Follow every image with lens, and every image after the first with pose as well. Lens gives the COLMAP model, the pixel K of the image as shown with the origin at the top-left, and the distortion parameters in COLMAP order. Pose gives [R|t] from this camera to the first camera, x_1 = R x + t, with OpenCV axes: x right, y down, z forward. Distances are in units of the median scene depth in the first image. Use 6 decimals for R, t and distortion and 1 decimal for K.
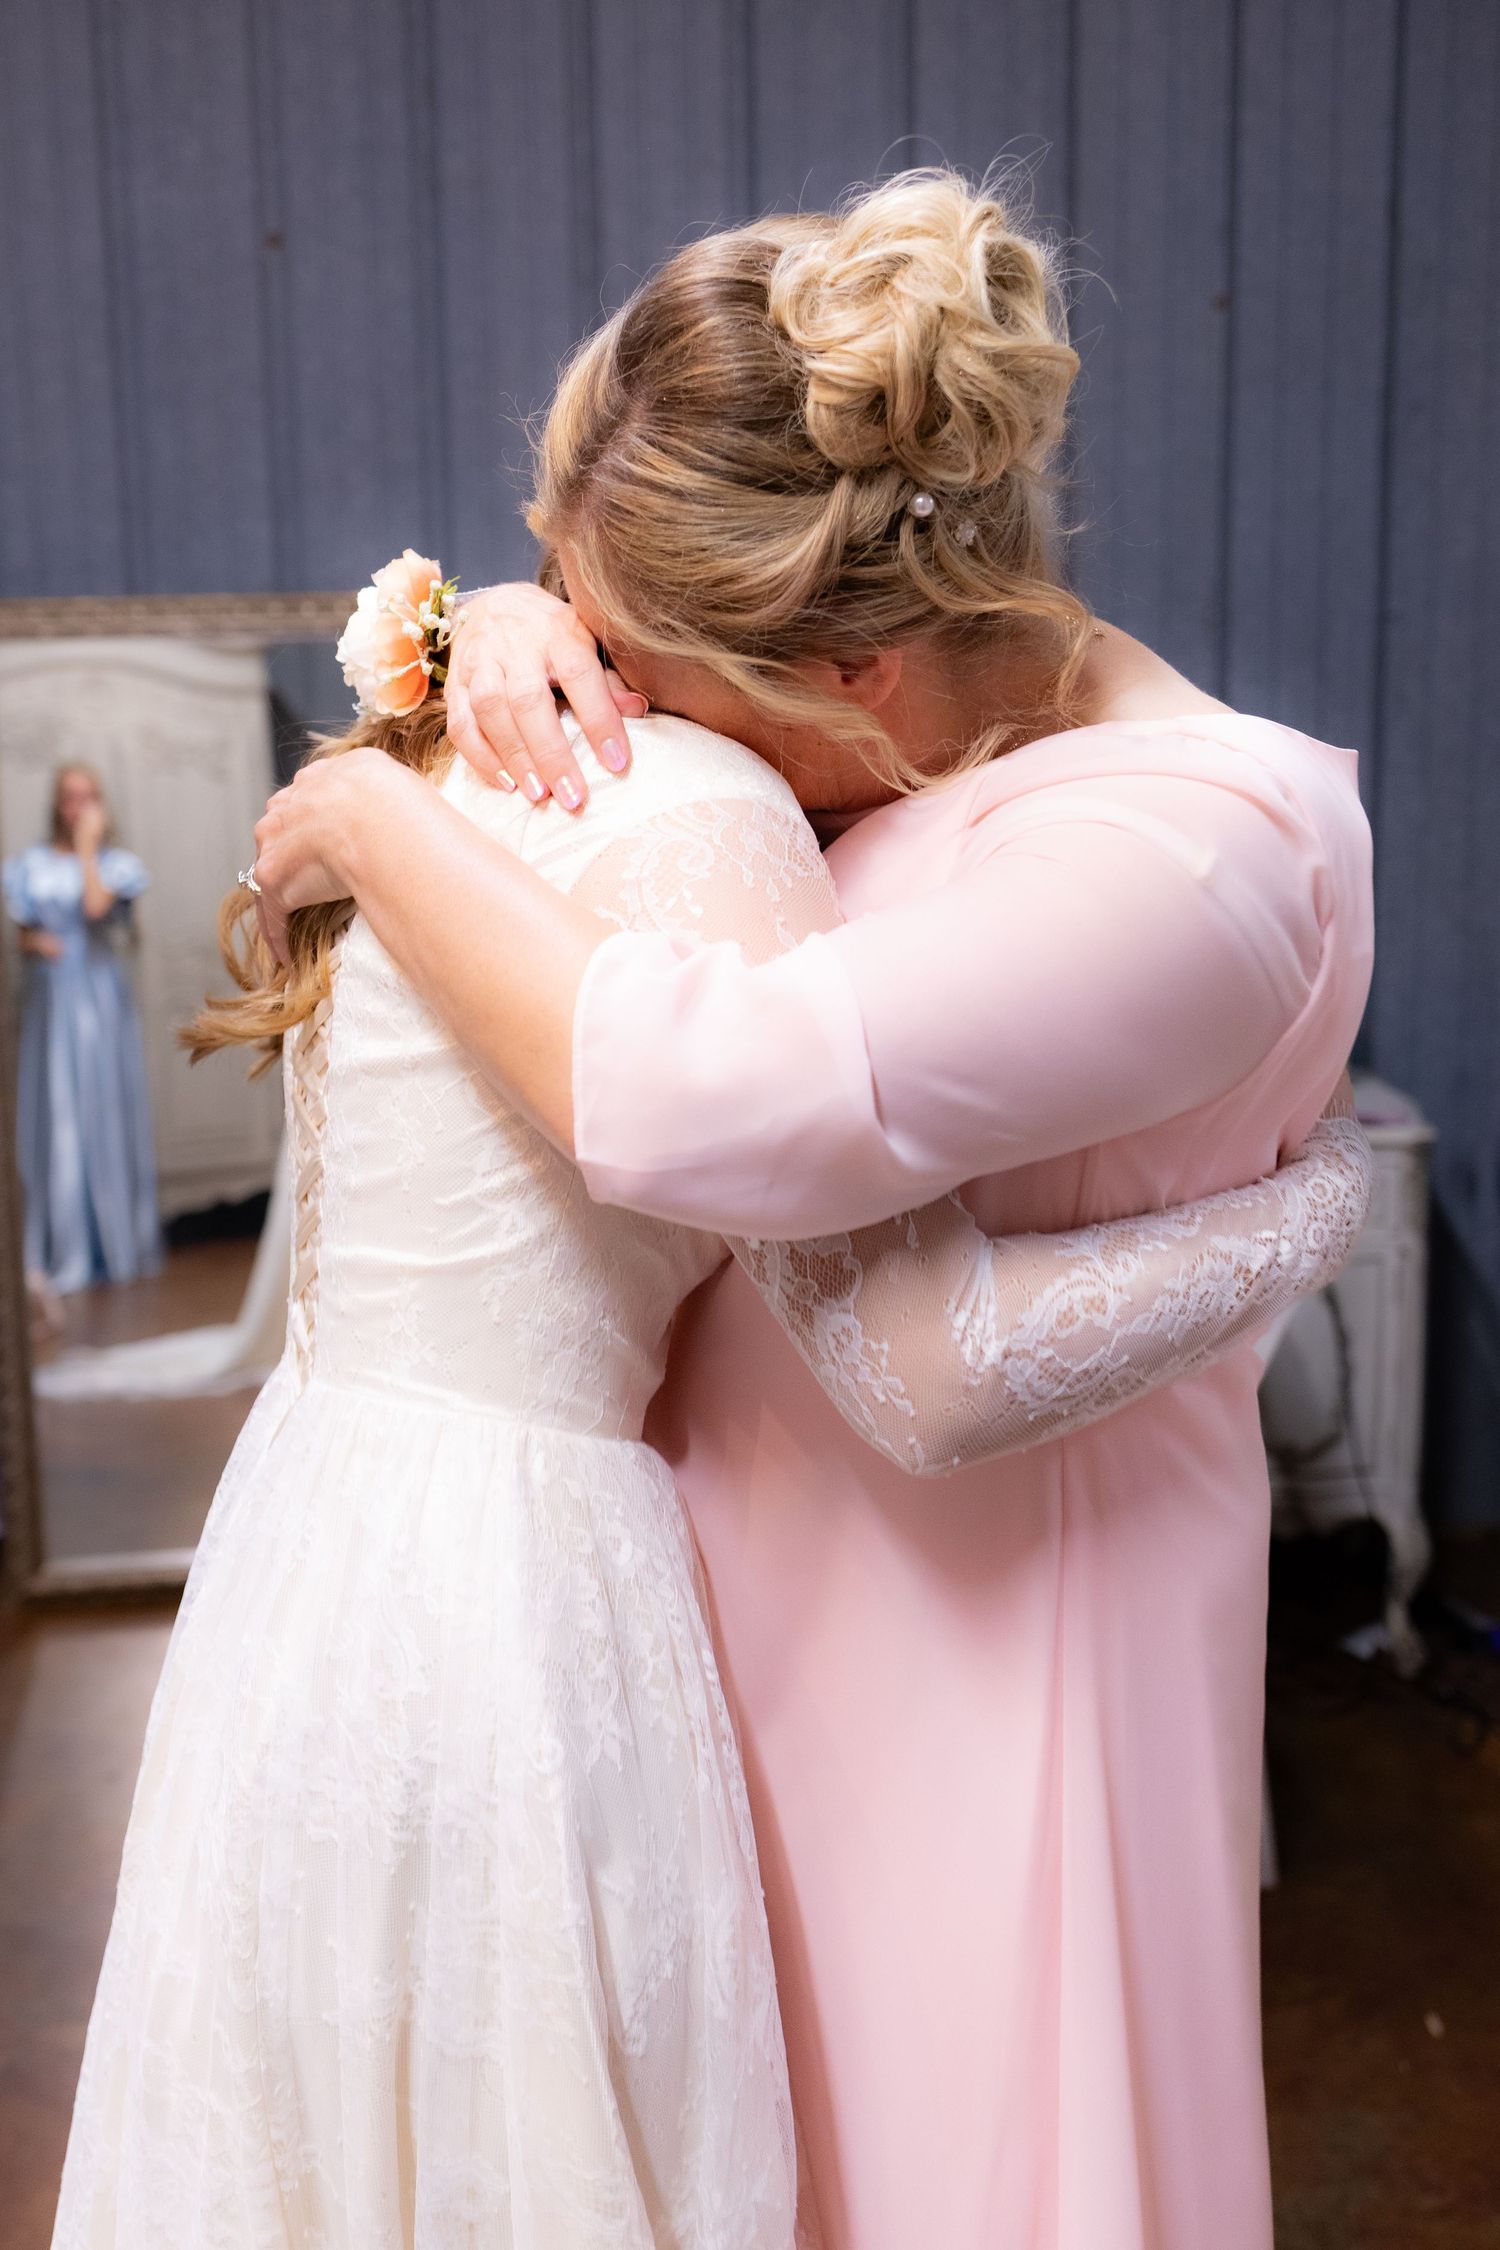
lens RADIAL K [[2365.5, 0, 680.3], [0, 2365.5, 1082.6], [0, 0, 1]] dist [0.003351, -0.006082]
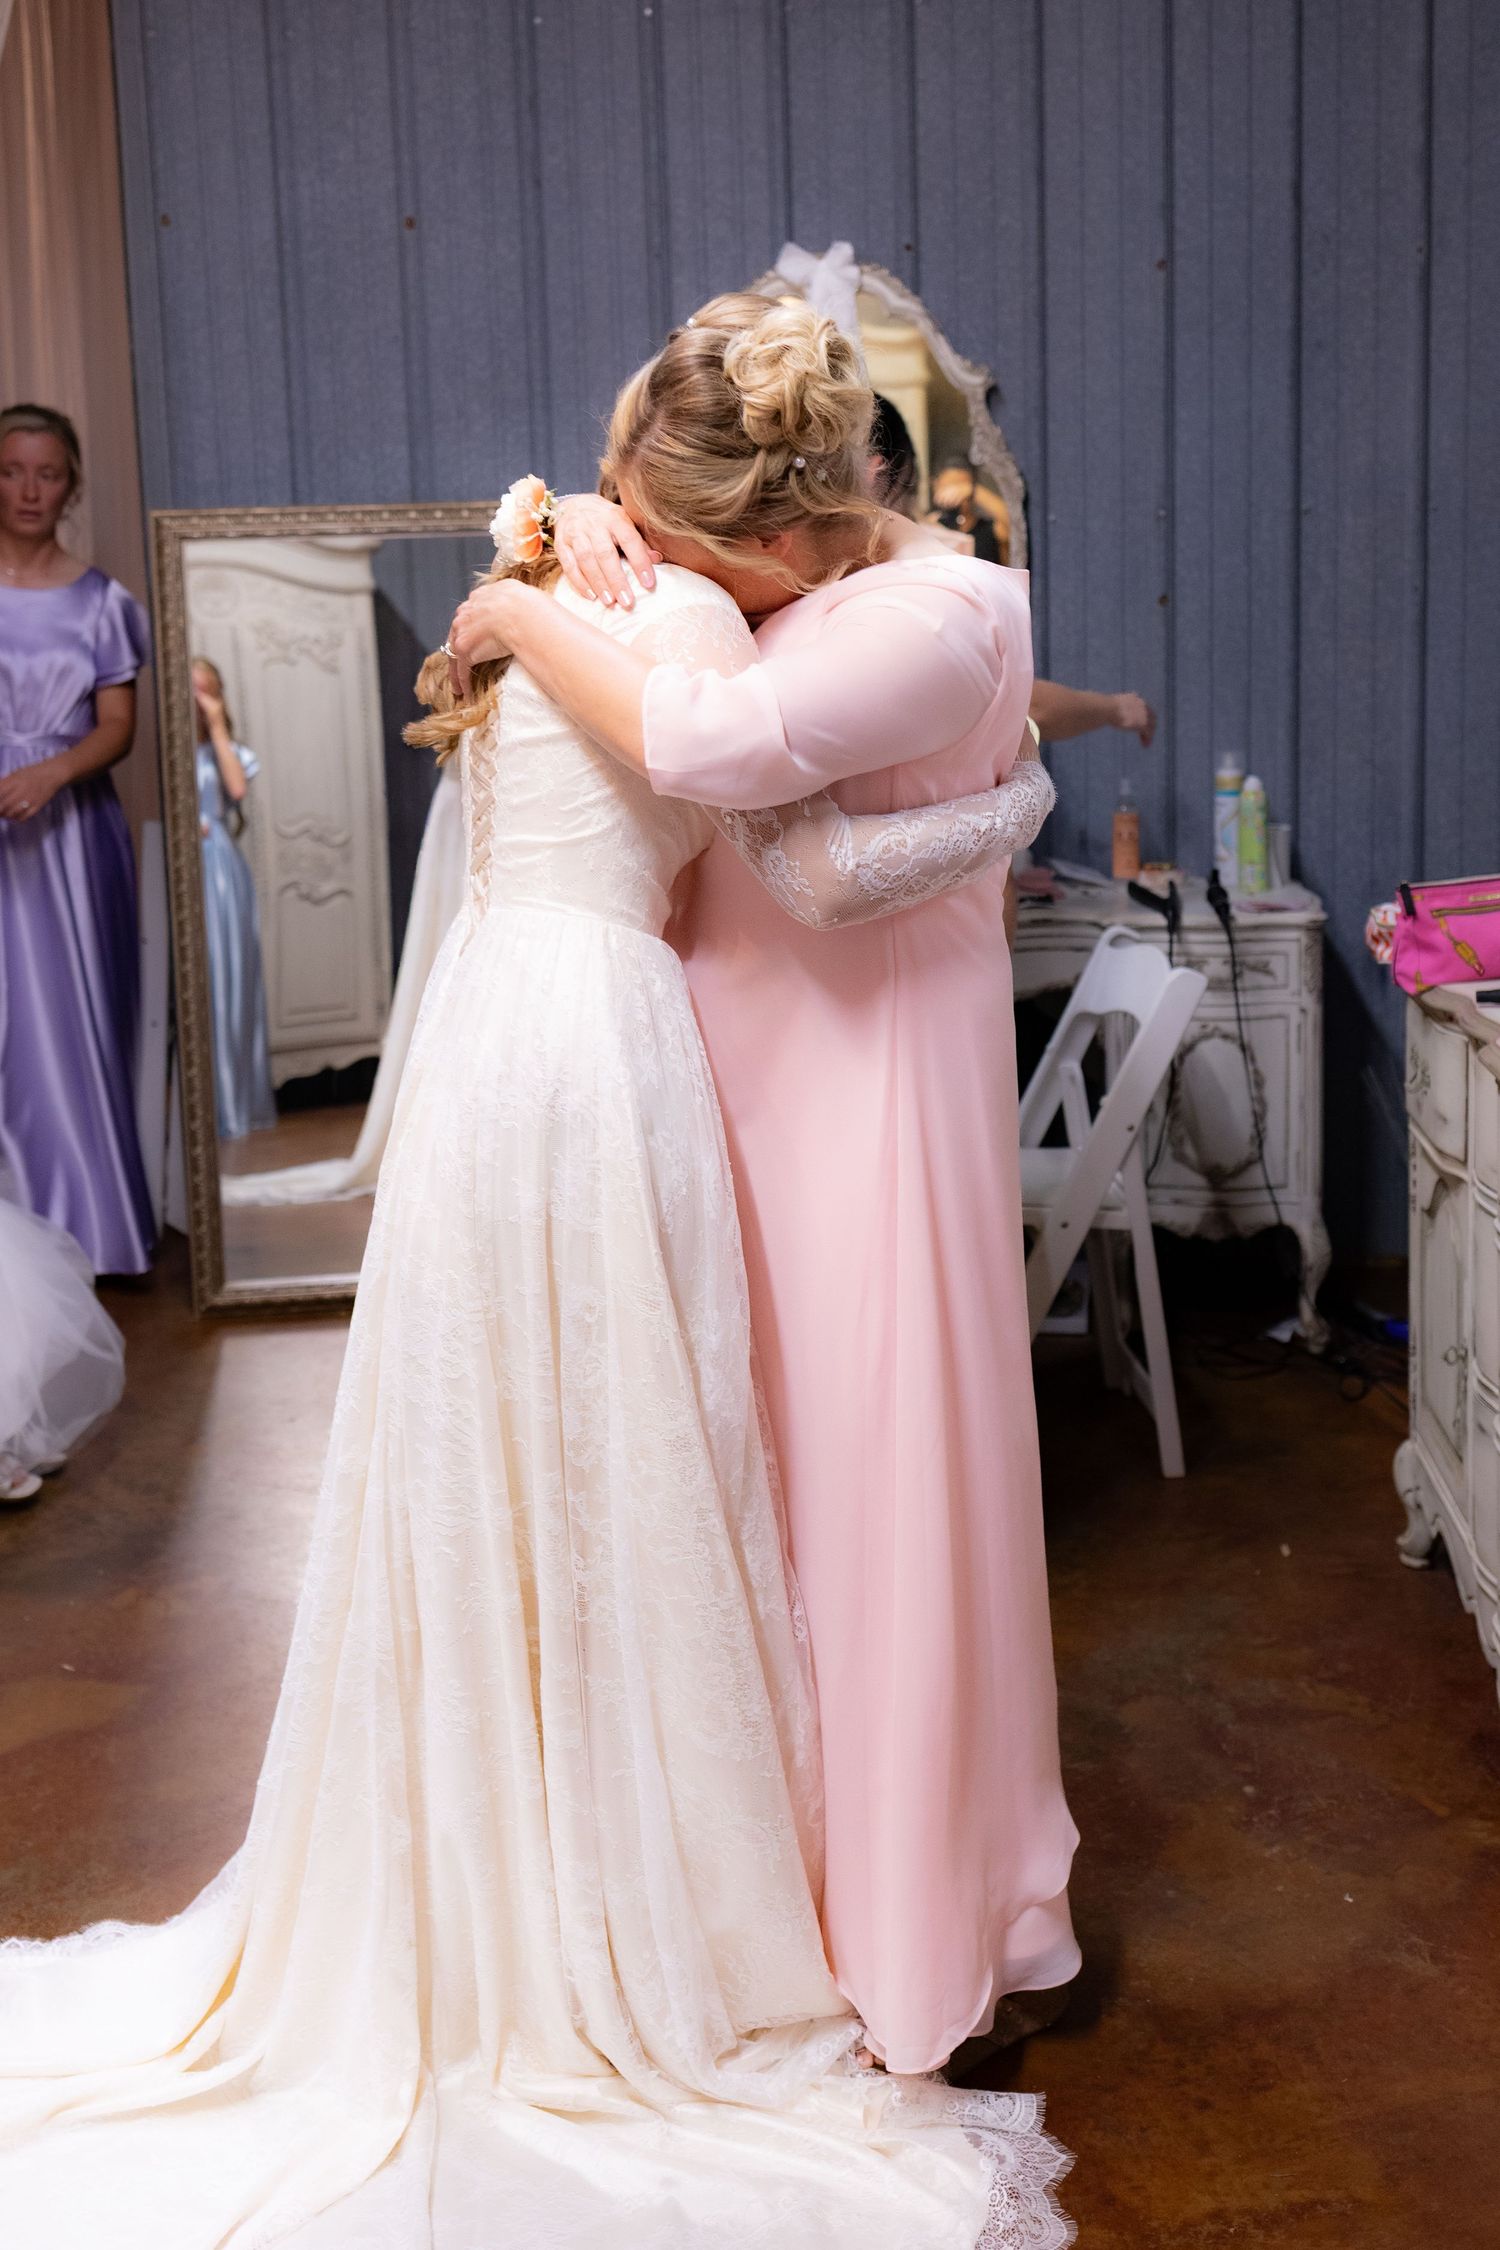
lens RADIAL K [[2564.5, 0, 715.4], [0, 2564.5, 950.1], [0, 0, 1]] dist [0.024892, -0.009812]
pose [[0.999674, -0.004622, -0.025110, 0.024212], [0.003959, 0.999645, -0.026355, 0.070398], [0.025223, 0.026247, 0.999337, -0.365452]]
